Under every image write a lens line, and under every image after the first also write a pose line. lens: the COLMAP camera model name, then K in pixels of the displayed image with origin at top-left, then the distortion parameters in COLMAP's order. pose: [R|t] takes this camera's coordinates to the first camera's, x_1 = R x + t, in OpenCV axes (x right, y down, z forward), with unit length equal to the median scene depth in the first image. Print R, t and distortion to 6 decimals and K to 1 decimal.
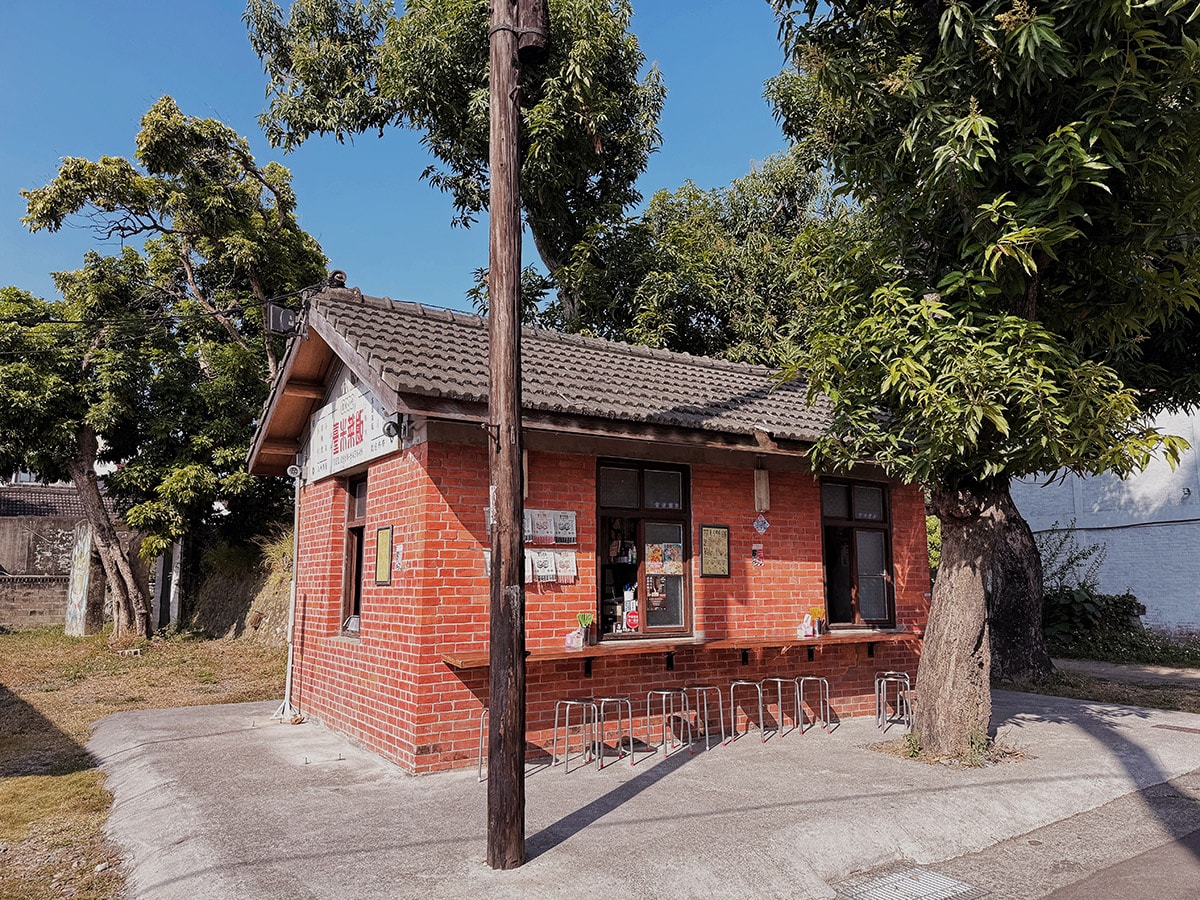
lens RADIAL K [[846.2, 0, 601.5], [0, 846.2, 453.8], [0, 0, 1]] dist [-0.031839, -0.001900]
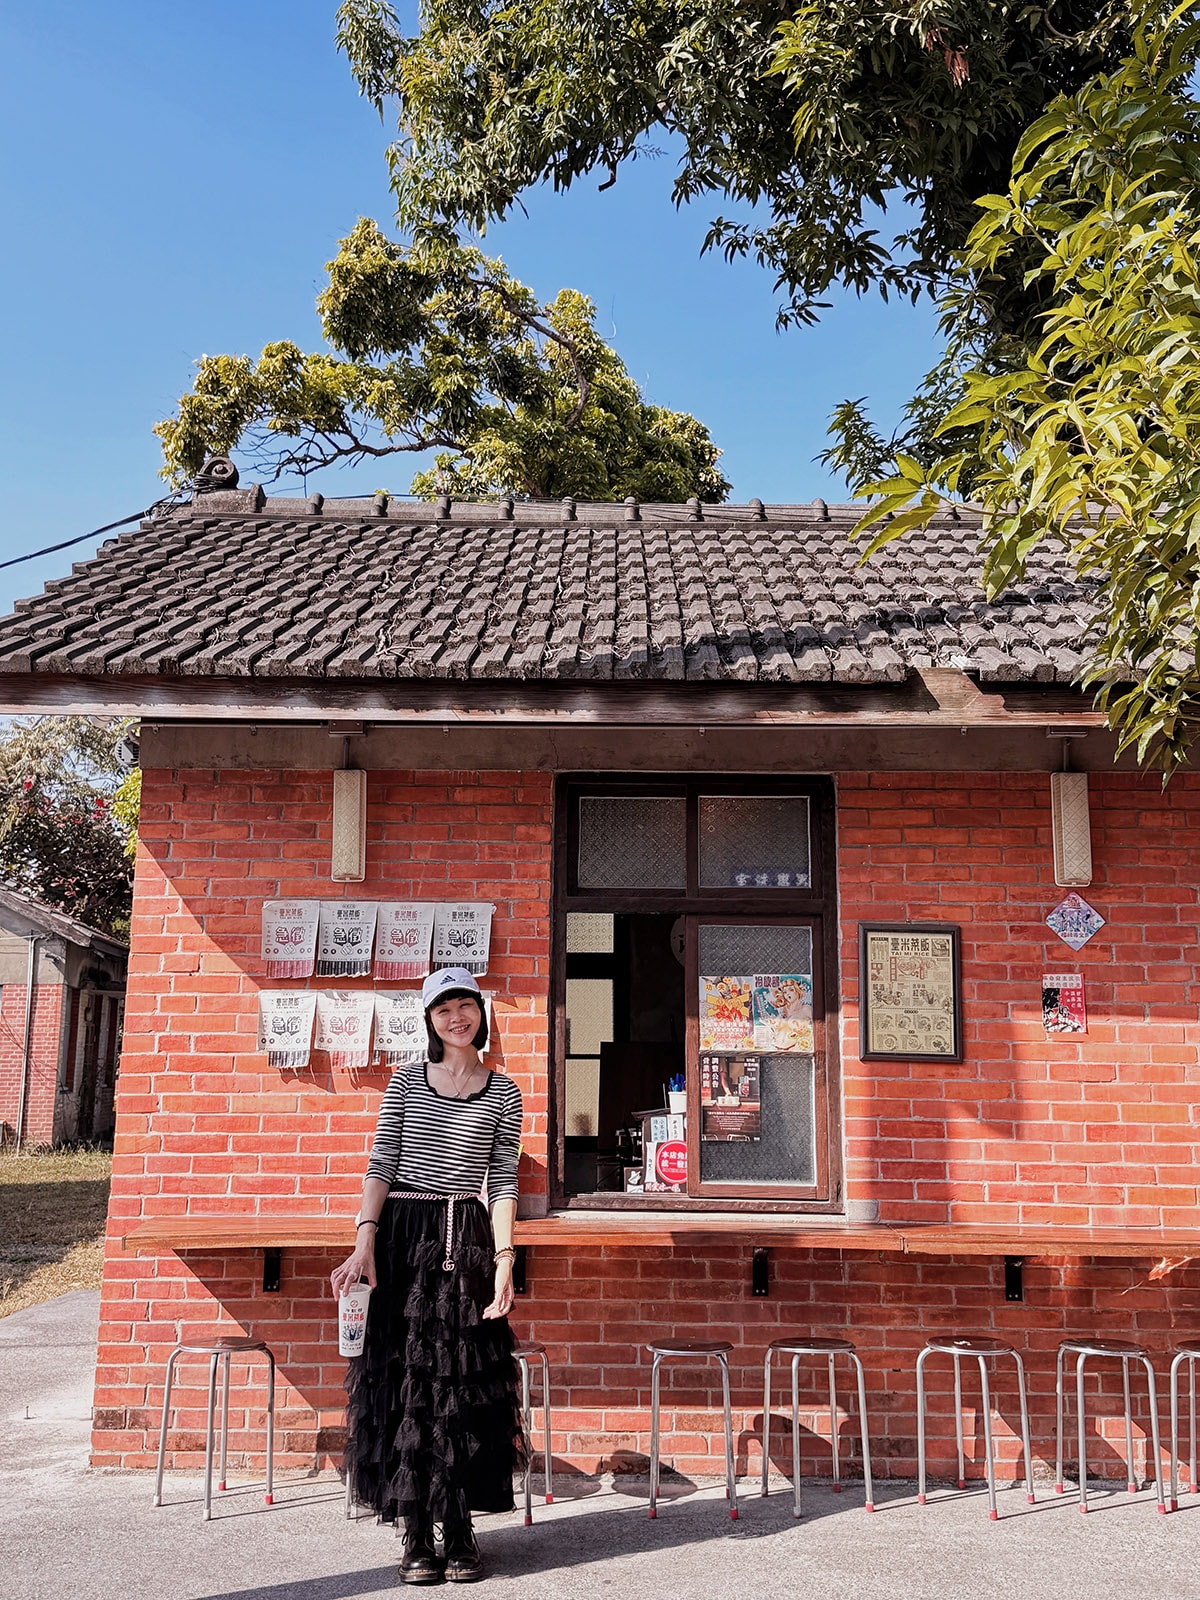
lens RADIAL K [[1623.7, 0, 599.8], [0, 1623.7, 792.1], [0, 0, 1]] dist [0.006451, 0.000000]
pose [[0.837047, -0.076639, -0.541737, 0.433584], [0.067747, 0.997039, -0.036373, 0.042146], [0.542921, -0.006256, 0.839761, 0.310039]]
